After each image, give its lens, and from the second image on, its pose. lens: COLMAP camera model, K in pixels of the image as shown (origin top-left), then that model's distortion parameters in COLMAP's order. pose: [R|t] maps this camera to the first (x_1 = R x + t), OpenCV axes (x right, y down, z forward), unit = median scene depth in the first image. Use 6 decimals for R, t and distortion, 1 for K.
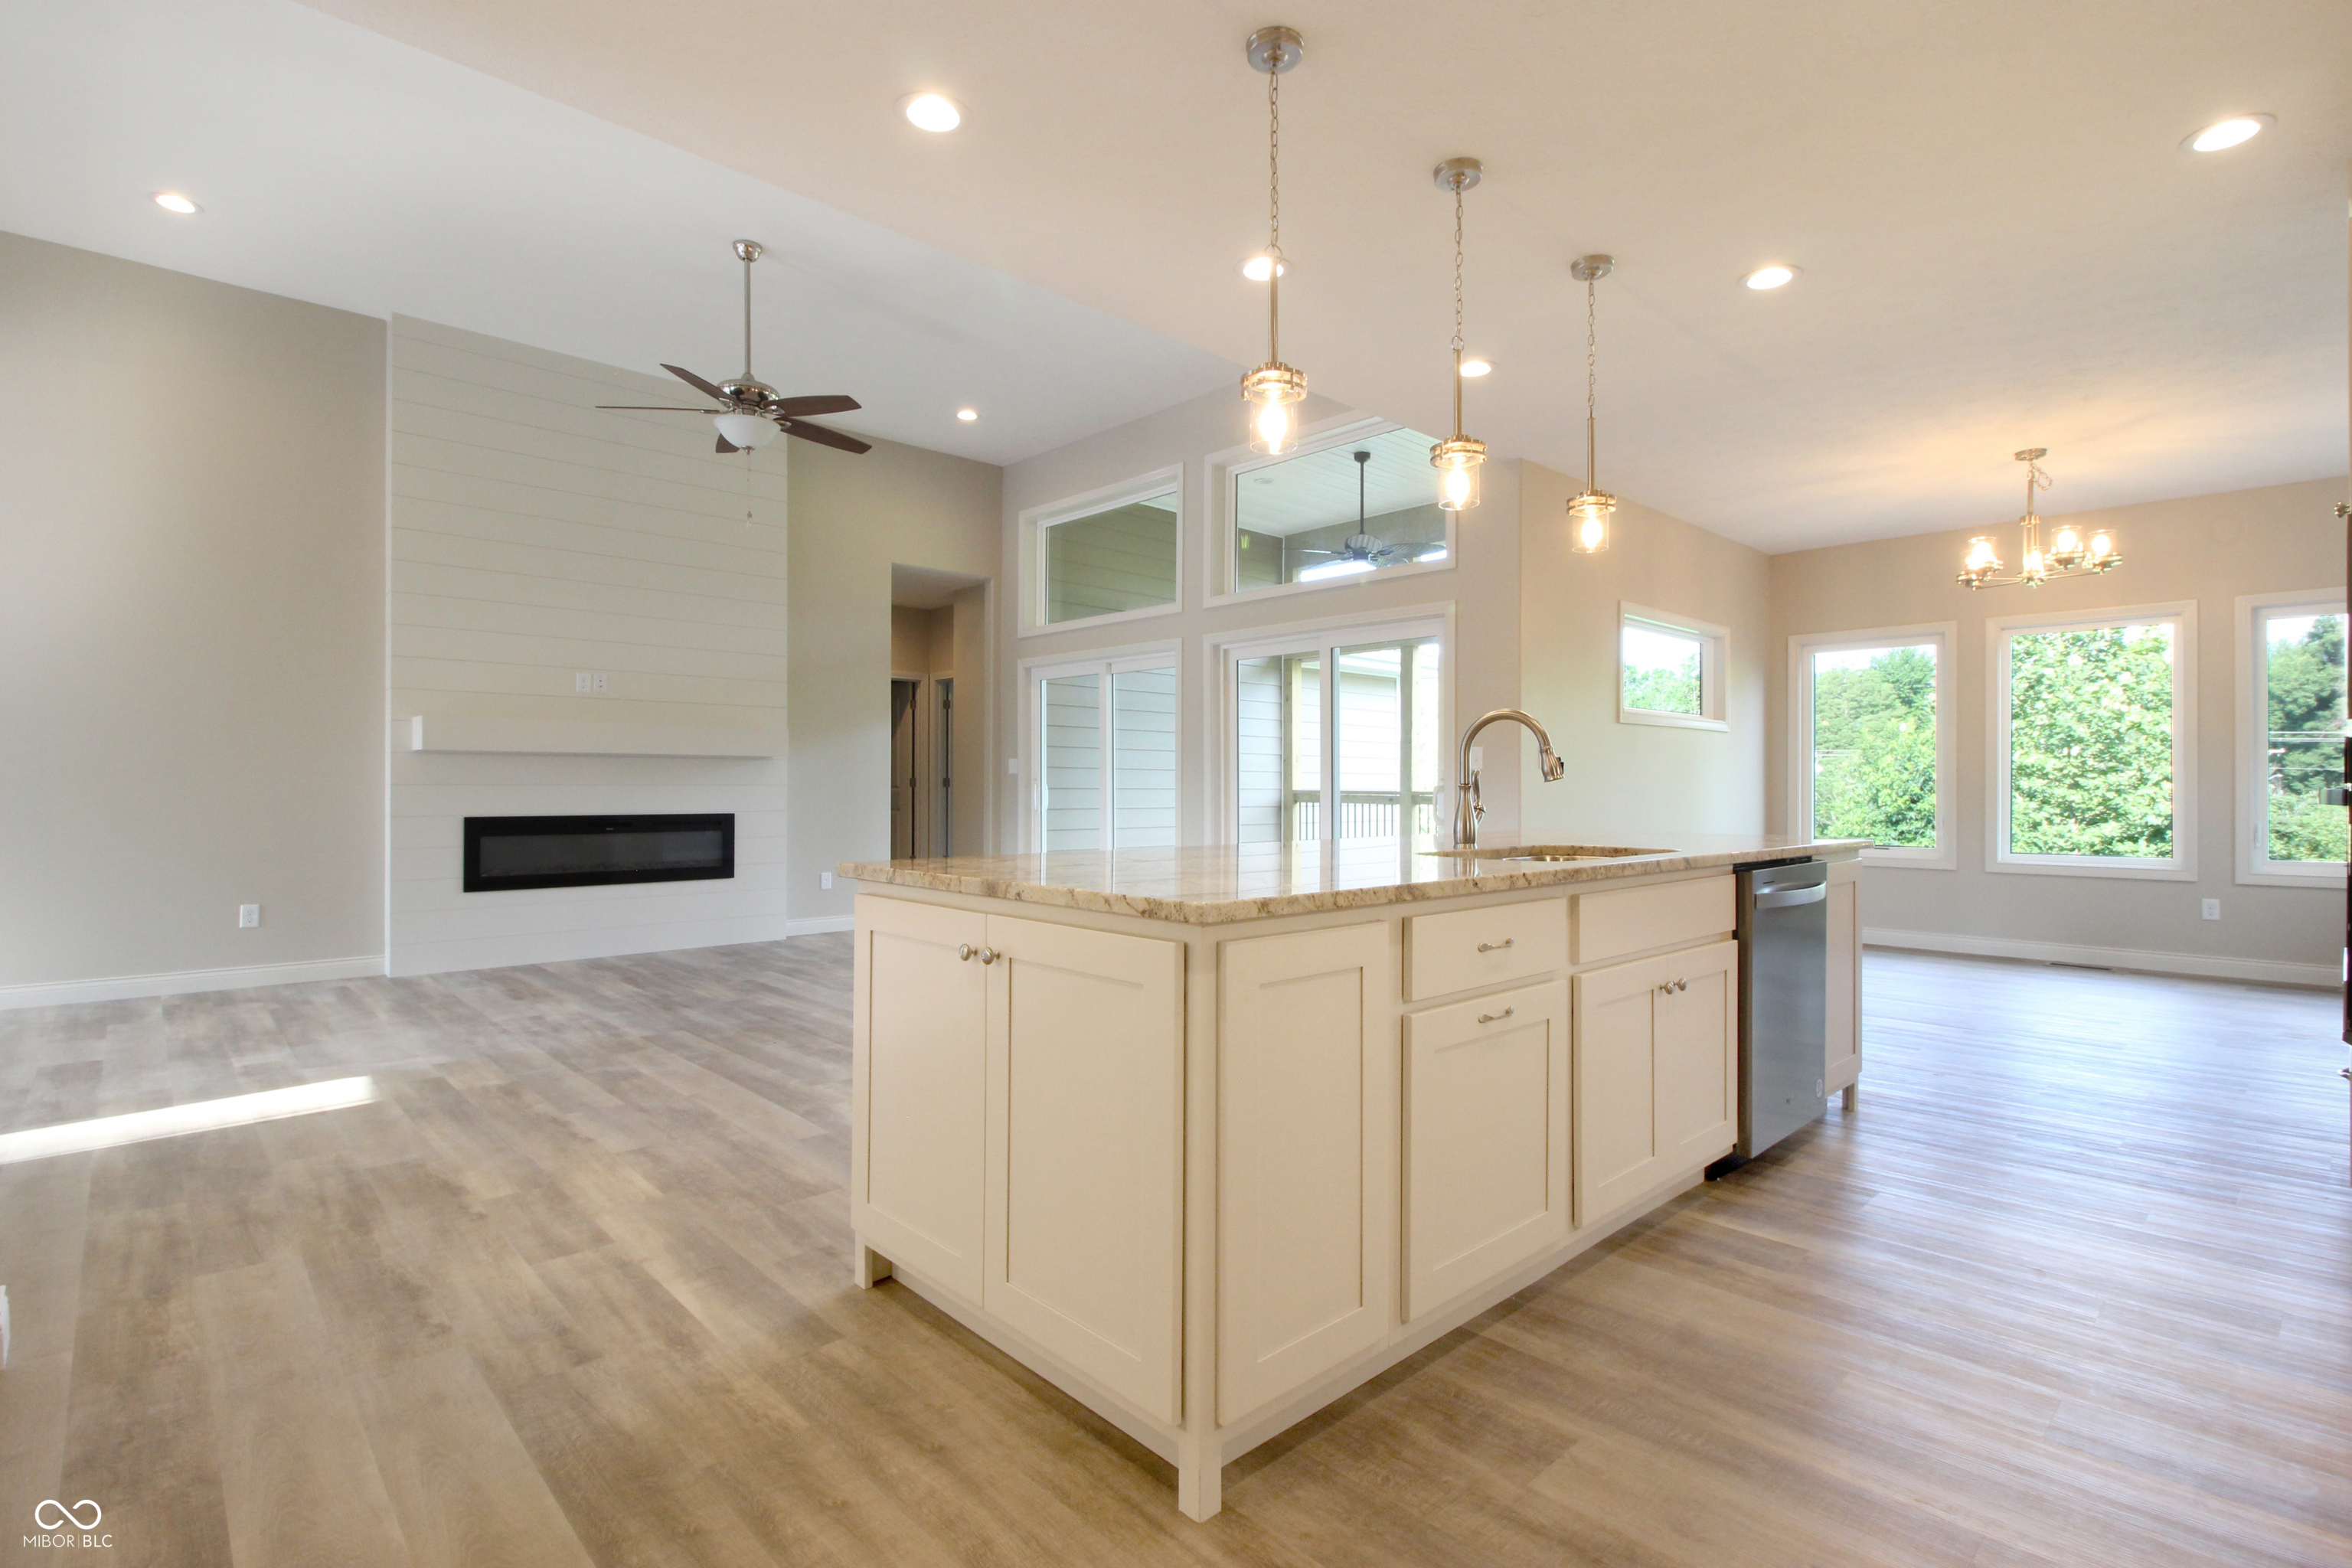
lens RADIAL K [[1089.7, 0, 1176.0], [0, 1089.7, 784.0], [0, 0, 1]] dist [0.003354, -0.000298]
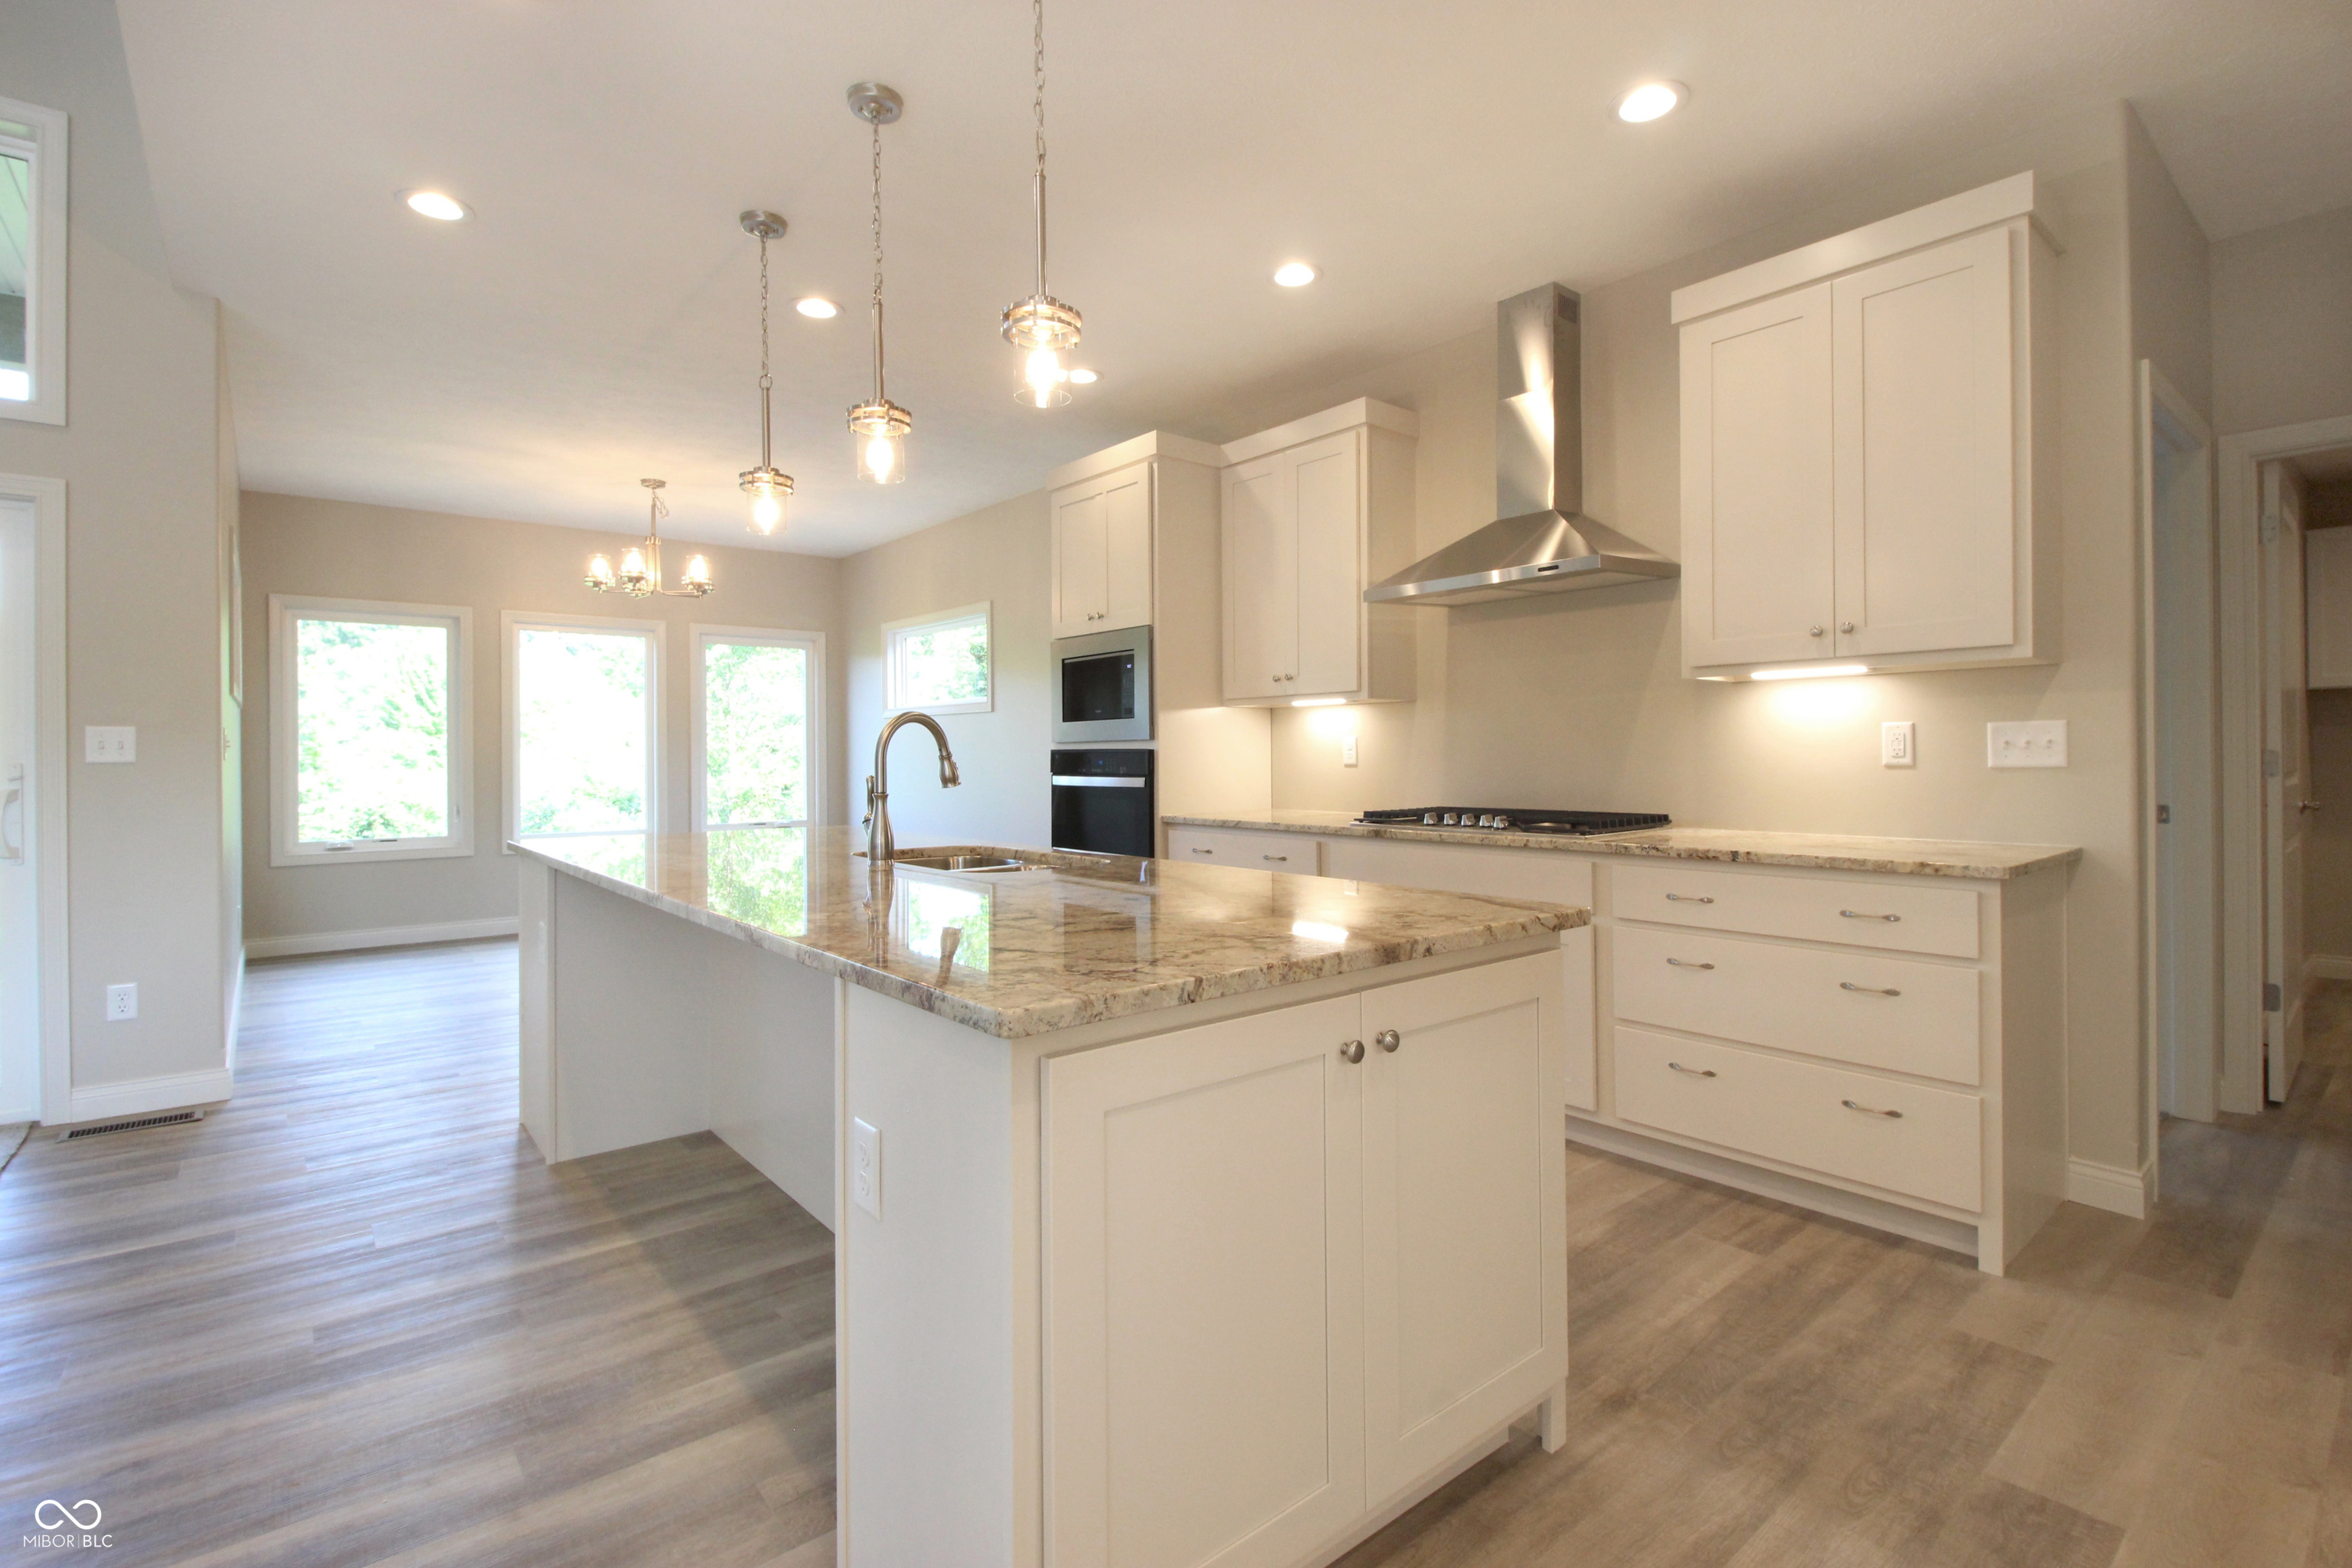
lens RADIAL K [[1092.2, 0, 1186.4], [0, 1092.2, 758.6], [0, 0, 1]] dist [0.019232, -0.012907]
pose [[0.062105, -0.005294, 0.998056, -0.283780], [0.004288, 0.999978, 0.005037, -0.014514], [-0.998060, 0.003967, 0.062126, 0.322378]]
